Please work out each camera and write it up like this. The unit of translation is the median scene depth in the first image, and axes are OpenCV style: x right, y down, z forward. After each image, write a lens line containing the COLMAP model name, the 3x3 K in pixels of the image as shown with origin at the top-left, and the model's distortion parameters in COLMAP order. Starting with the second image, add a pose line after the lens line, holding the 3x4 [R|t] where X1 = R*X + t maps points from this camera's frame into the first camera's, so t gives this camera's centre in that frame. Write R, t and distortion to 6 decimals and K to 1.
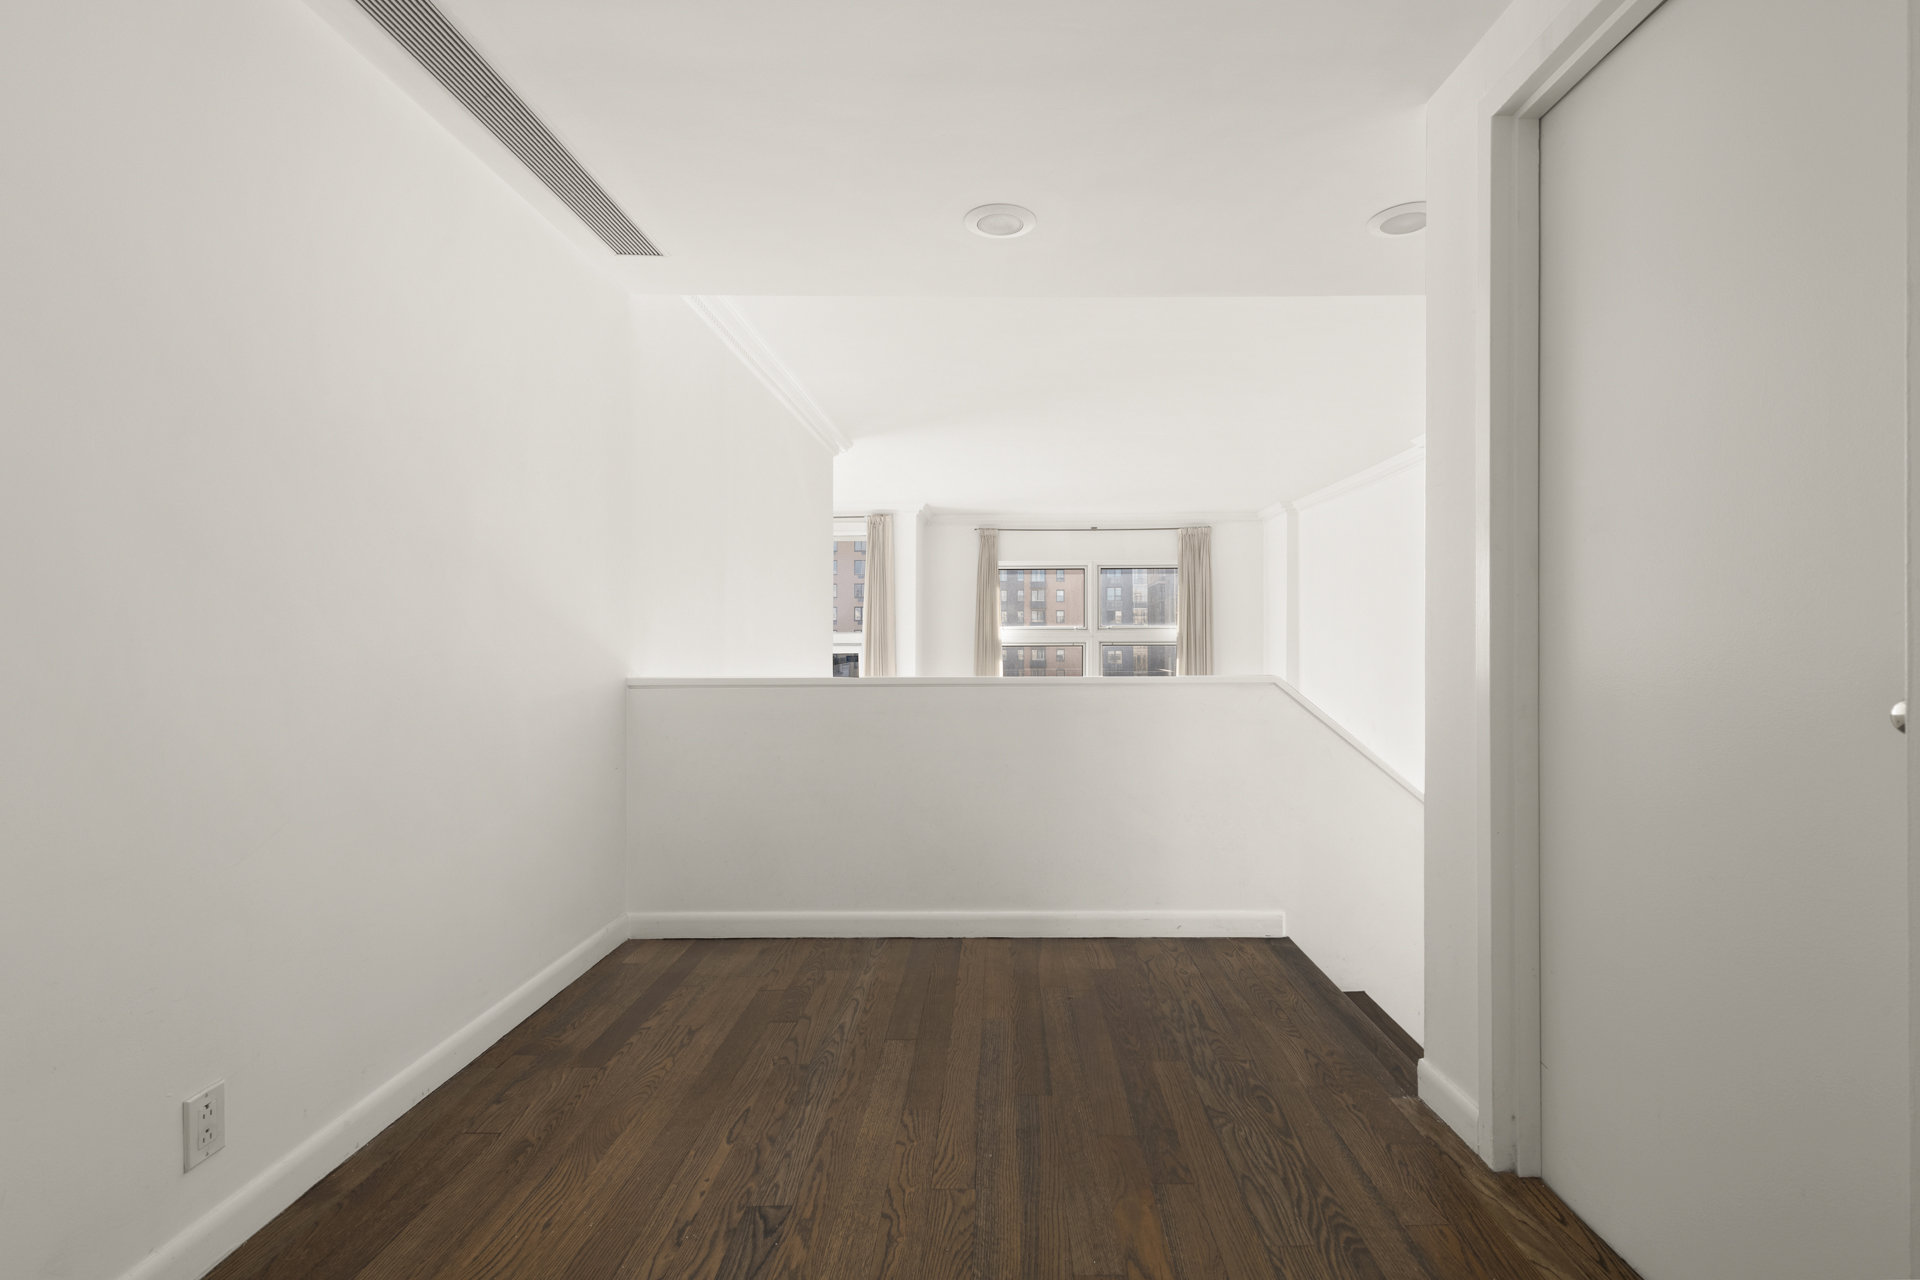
lens RADIAL K [[859.2, 0, 969.1], [0, 859.2, 647.3], [0, 0, 1]] dist [0.000329, -0.000865]
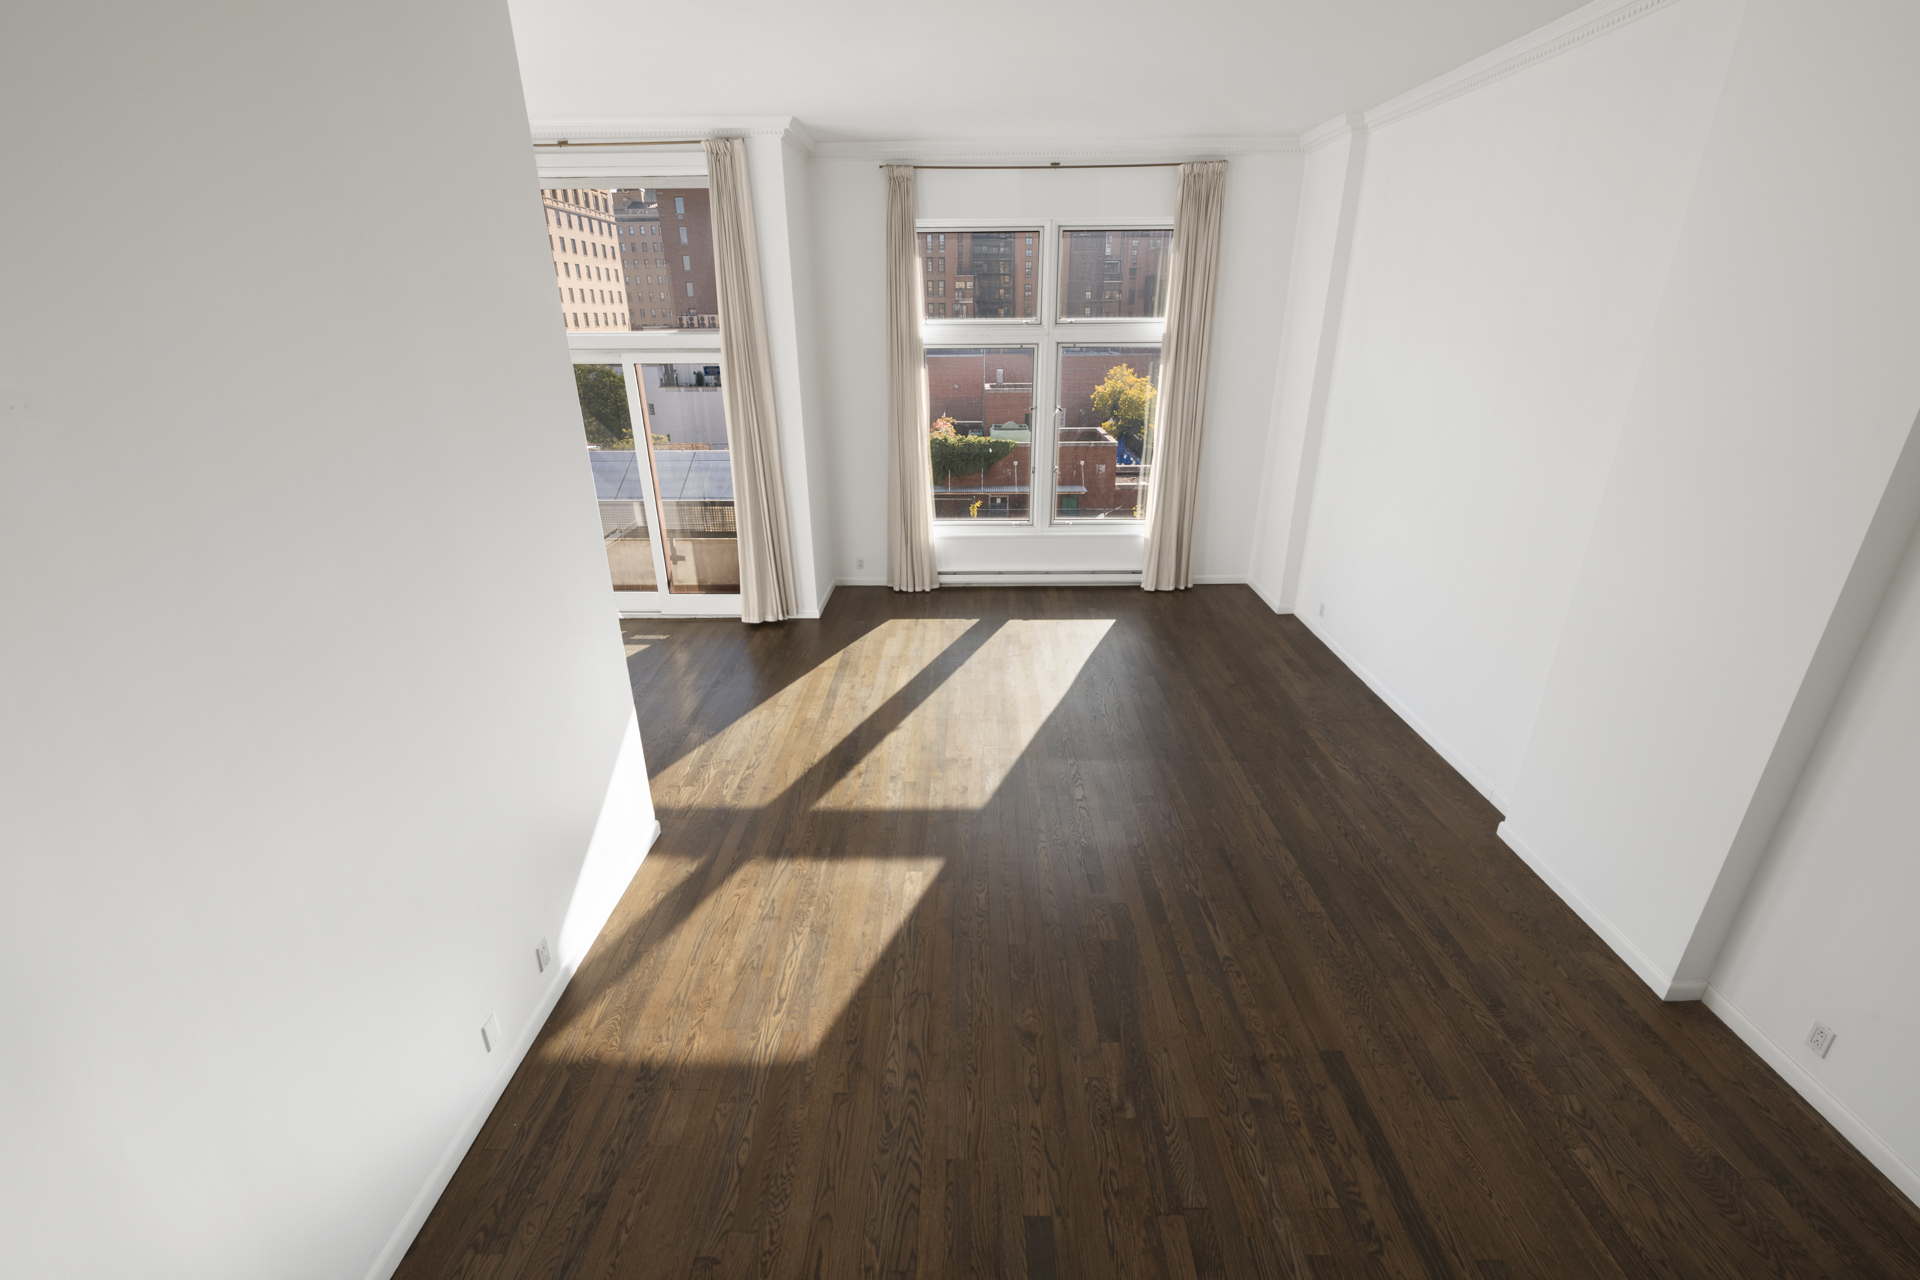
lens RADIAL K [[802.6, 0, 957.1], [0, 802.6, 652.7], [0, 0, 1]] dist [-0.001532, -0.000764]
pose [[0.999820, -0.009910, 0.016154, 0.054553], [0.003093, 0.926291, 0.376797, -0.020475], [-0.018697, -0.376680, 0.926155, 0.274389]]
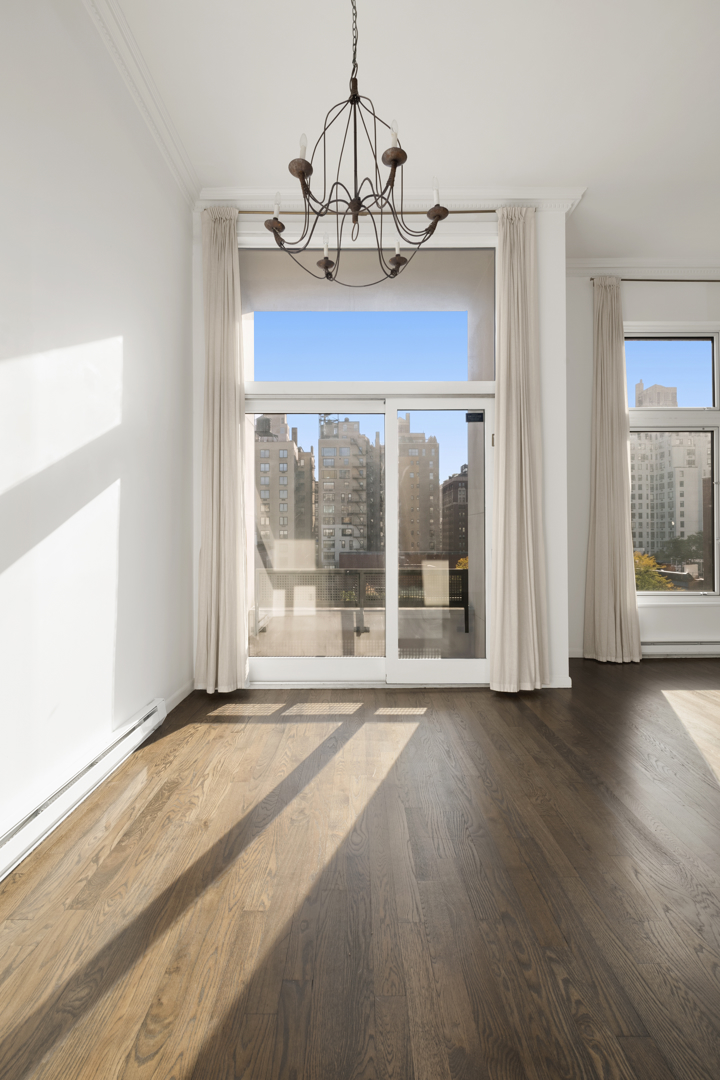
lens RADIAL K [[483.3, 0, 361.9], [0, 483.3, 544.2], [0, 0, 1]] dist [0.000329, -0.000865]
pose [[0.998801, 0.006106, 0.048568, -0.233660], [-0.006105, 0.999981, -0.000174, 0.109897], [-0.048568, -0.000123, 0.998820, 0.584813]]
